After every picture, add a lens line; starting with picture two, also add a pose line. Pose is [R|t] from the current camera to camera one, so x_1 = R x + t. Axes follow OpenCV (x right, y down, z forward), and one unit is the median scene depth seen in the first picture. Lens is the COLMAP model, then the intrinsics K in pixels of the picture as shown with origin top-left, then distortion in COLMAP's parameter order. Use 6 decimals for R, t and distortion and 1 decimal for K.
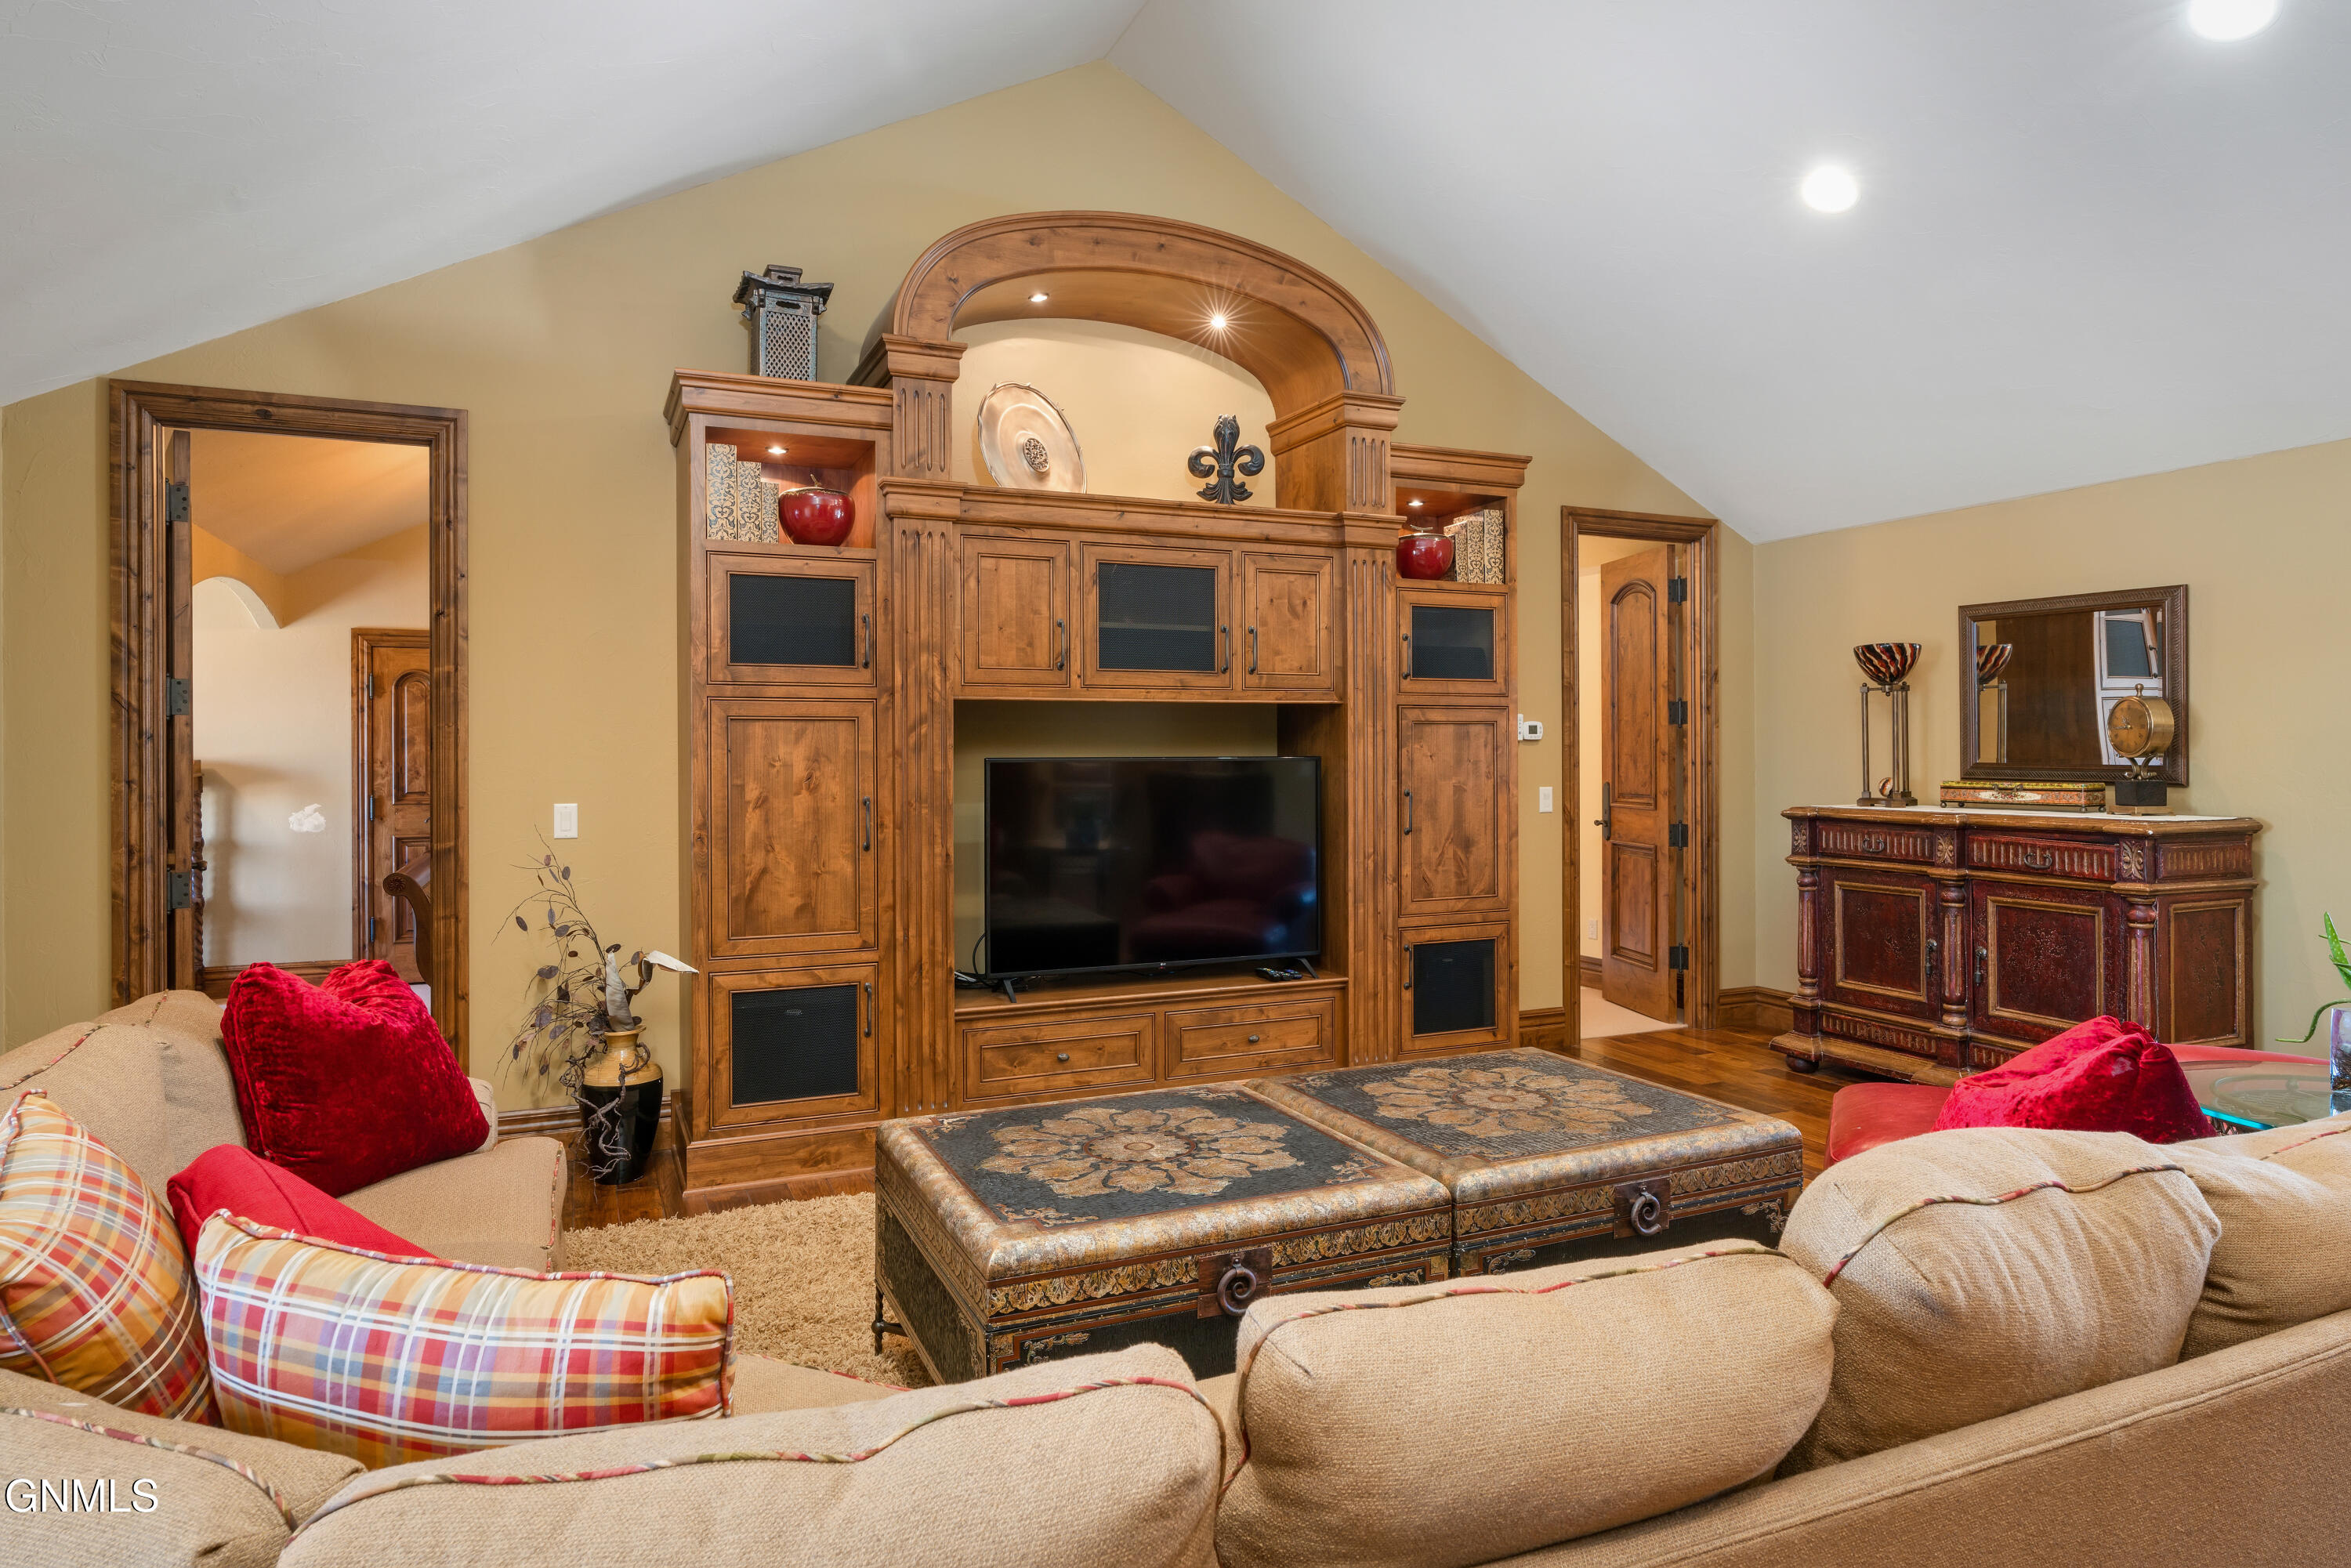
lens RADIAL K [[1345.8, 0, 1178.1], [0, 1345.8, 775.1], [0, 0, 1]] dist [-0.001110, -0.000166]
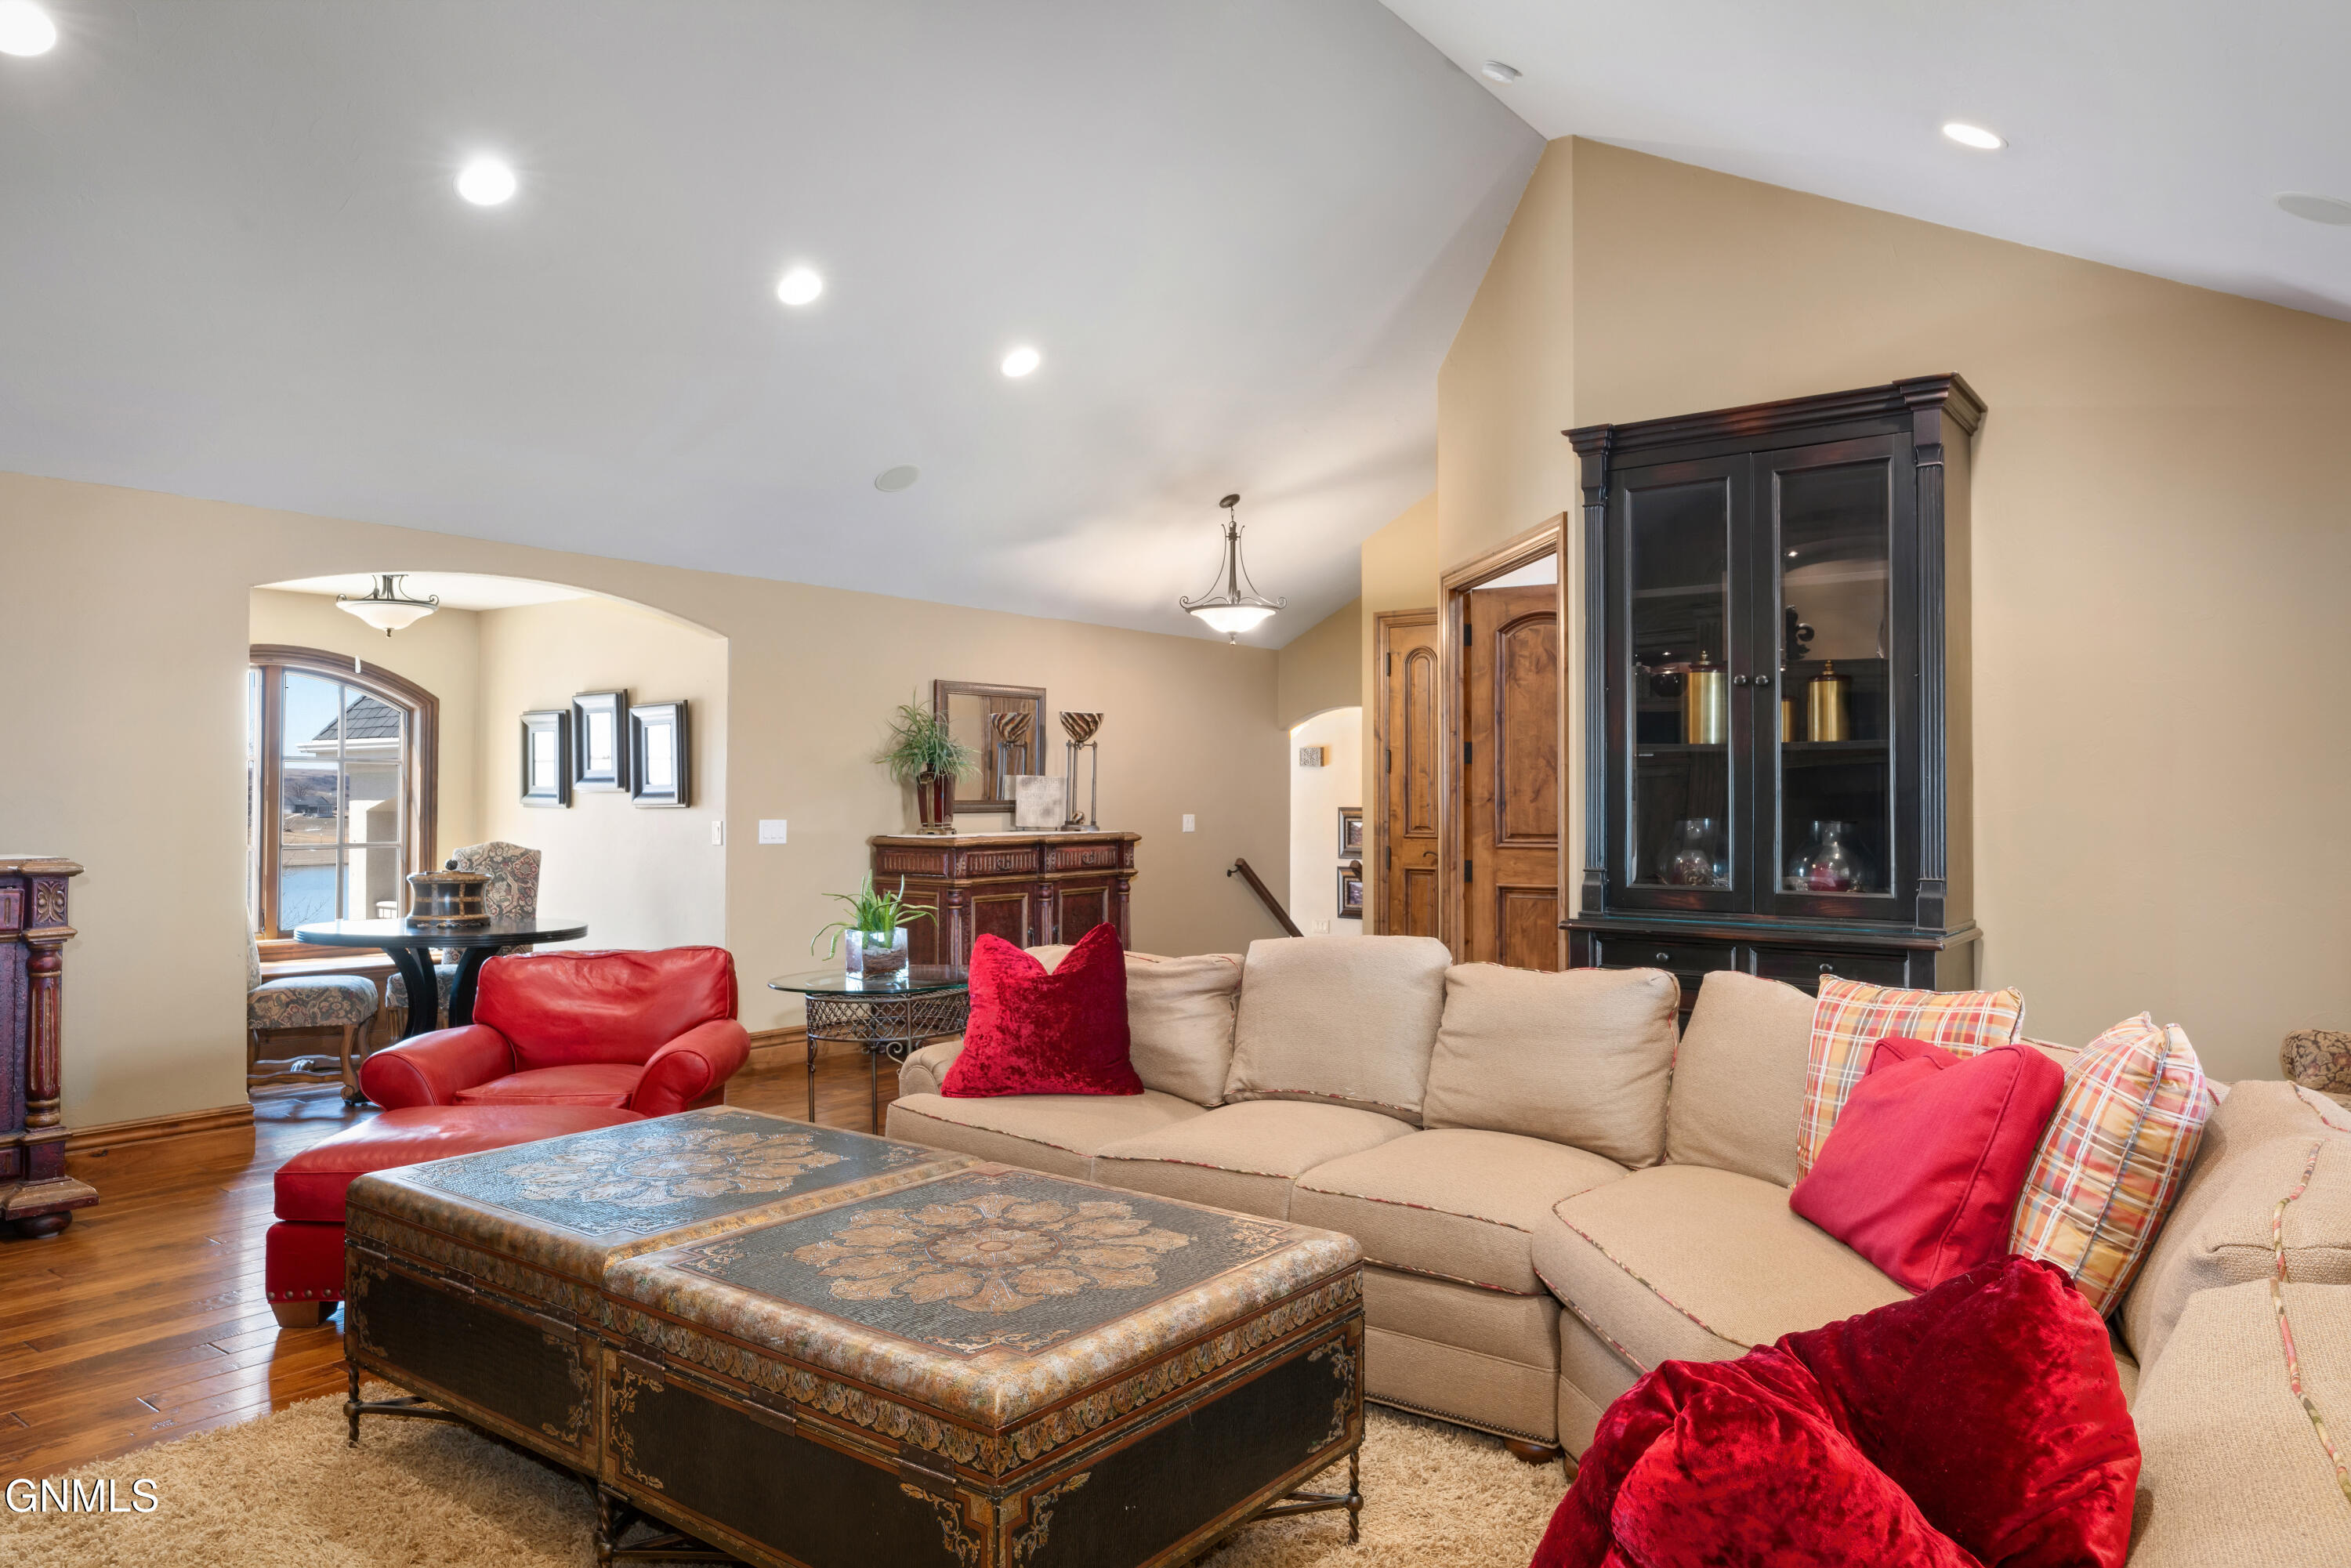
lens RADIAL K [[1566.8, 0, 1178.9], [0, 1566.8, 780.2], [0, 0, 1]] dist [-0.000707, -0.000031]
pose [[-0.478083, 0.005033, 0.878300, -0.966808], [0.007444, 0.999971, -0.001678, -0.006974], [-0.878283, 0.005735, -0.478107, 1.416136]]
